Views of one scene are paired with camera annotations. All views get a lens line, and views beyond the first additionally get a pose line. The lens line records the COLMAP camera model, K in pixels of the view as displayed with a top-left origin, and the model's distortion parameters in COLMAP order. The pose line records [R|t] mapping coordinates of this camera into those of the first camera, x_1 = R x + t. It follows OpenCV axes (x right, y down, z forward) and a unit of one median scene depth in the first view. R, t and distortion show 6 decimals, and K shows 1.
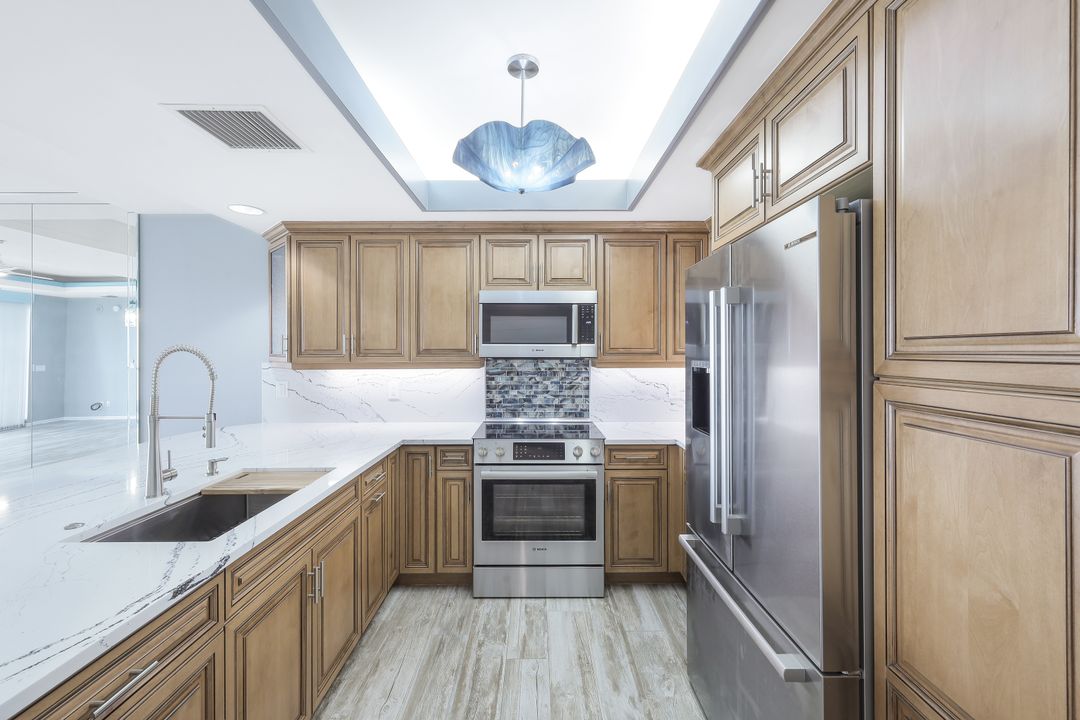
lens RADIAL K [[445.0, 0, 536.9], [0, 445.0, 353.8], [0, 0, 1]] dist [-0.000116, 0.000215]
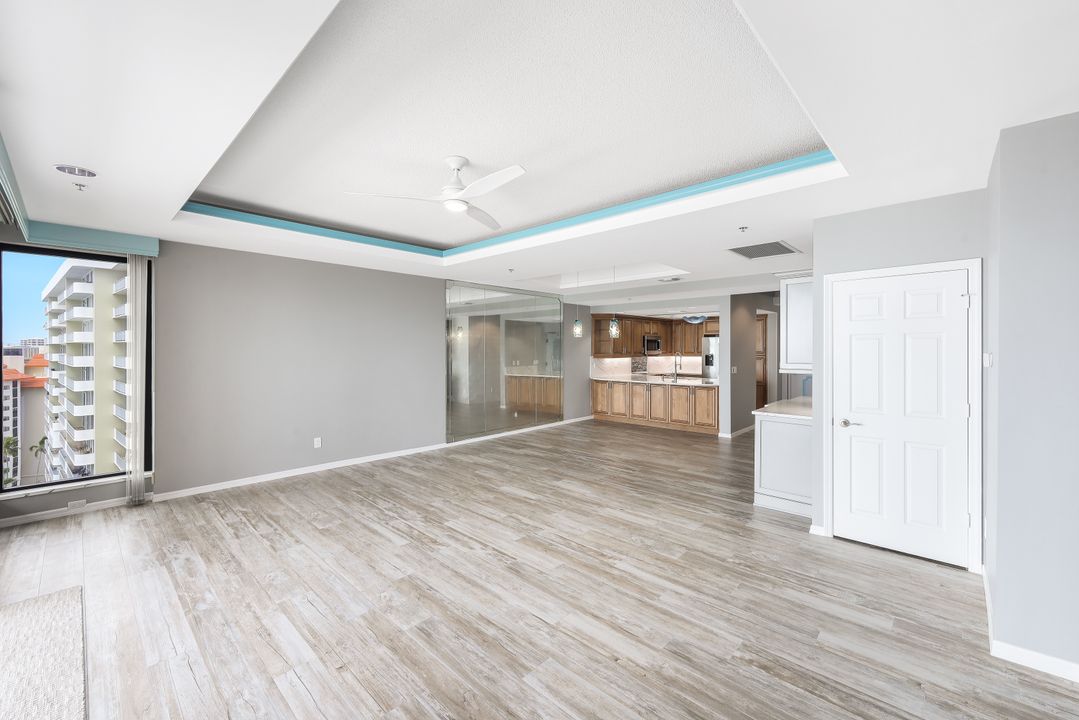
lens RADIAL K [[438.5, 0, 541.0], [0, 438.5, 349.7], [0, 0, 1]] dist [-0.001060, -0.000204]
pose [[0.681087, -0.000649, 0.732203, -3.425333], [-0.000933, 0.999998, 0.001754, -0.033932], [-0.732202, -0.001878, 0.681085, -0.859225]]
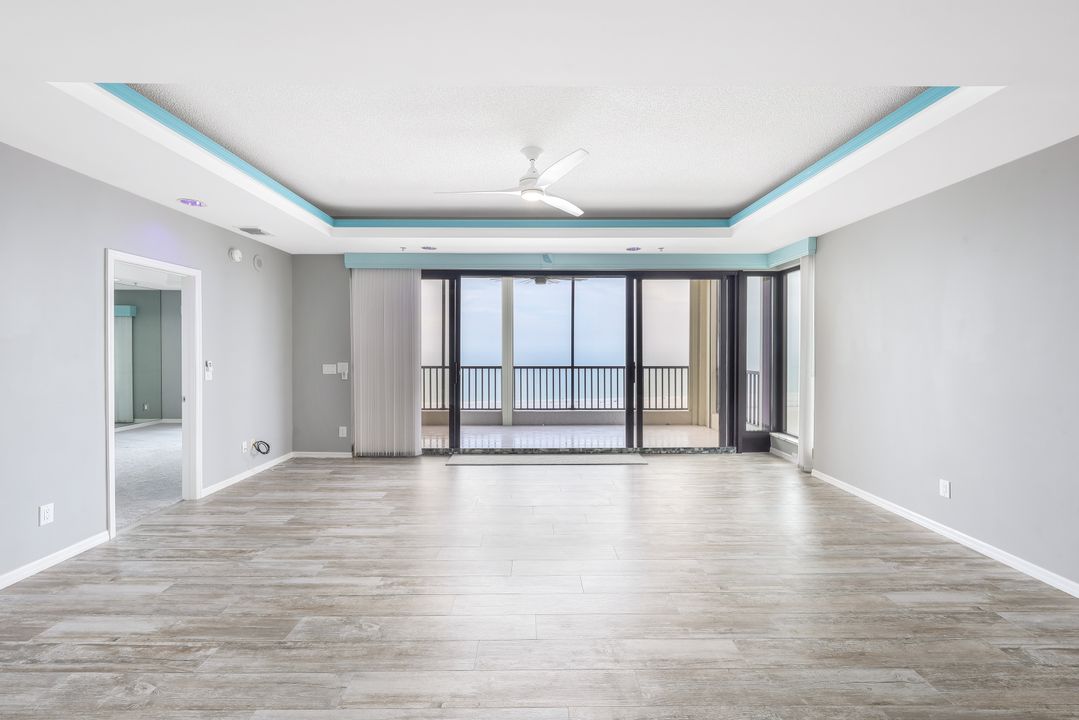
lens RADIAL K [[441.1, 0, 533.5], [0, 441.1, 353.5], [0, 0, 1]] dist [0.000434, 0.000269]
pose [[0.004053, 0.012901, -0.999909, -1.555946], [0.002119, 0.999914, 0.012910, 0.007313], [0.999990, -0.002171, 0.004025, 0.074358]]
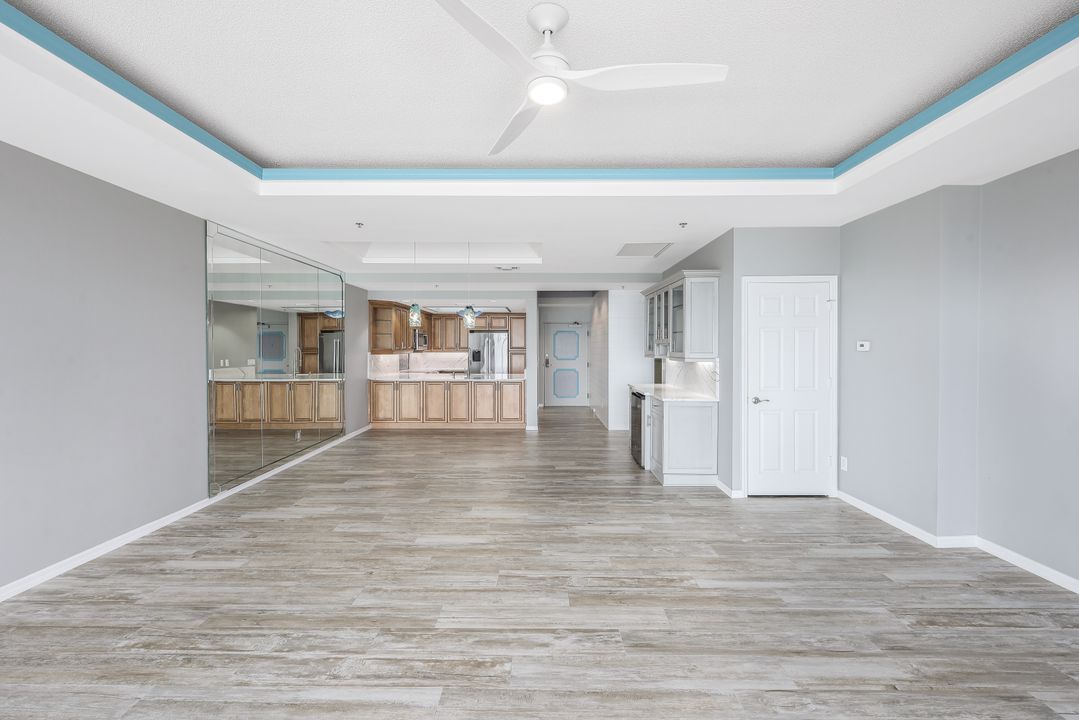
lens RADIAL K [[438.5, 0, 541.0], [0, 438.5, 349.7], [0, 0, 1]] dist [-0.001060, -0.000204]
pose [[-0.000985, -0.001310, 0.999999, -3.431266], [-0.001474, 0.999998, 0.001308, 0.001125], [-0.999998, -0.001473, -0.000987, 0.085395]]
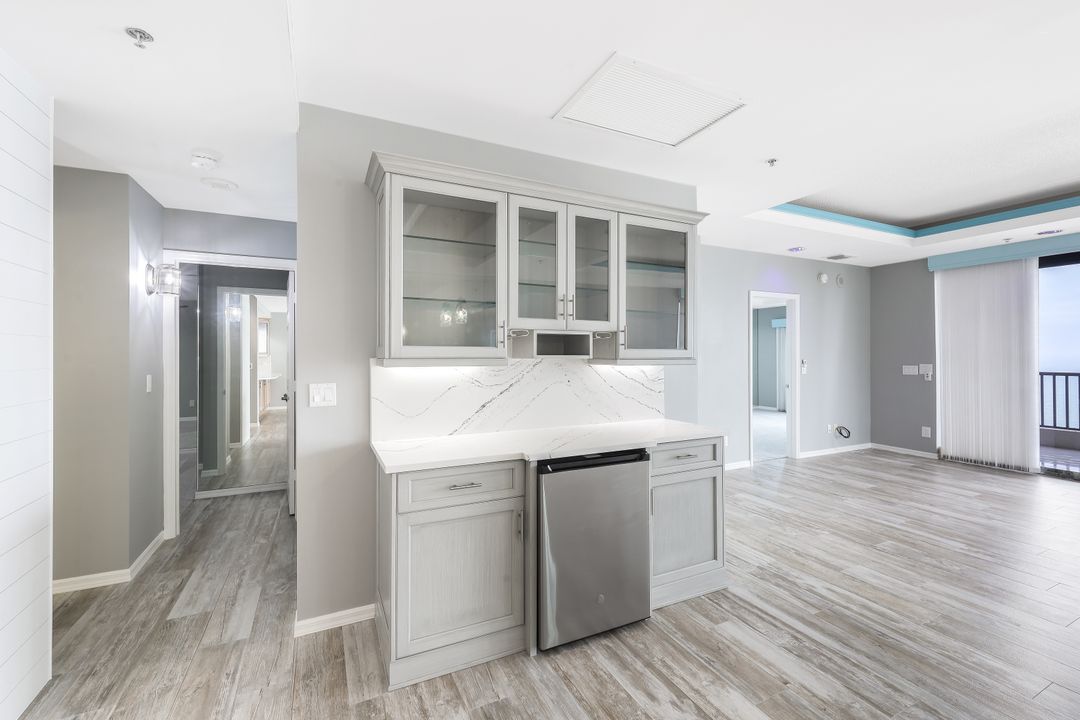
lens RADIAL K [[438.1, 0, 530.4], [0, 438.1, 355.7], [0, 0, 1]] dist [0.000976, 0.000343]
pose [[-0.908916, 0.007062, -0.416920, -1.062455], [0.008555, 0.999962, -0.001712, 0.023092], [0.416892, -0.005123, -0.908942, 0.293570]]
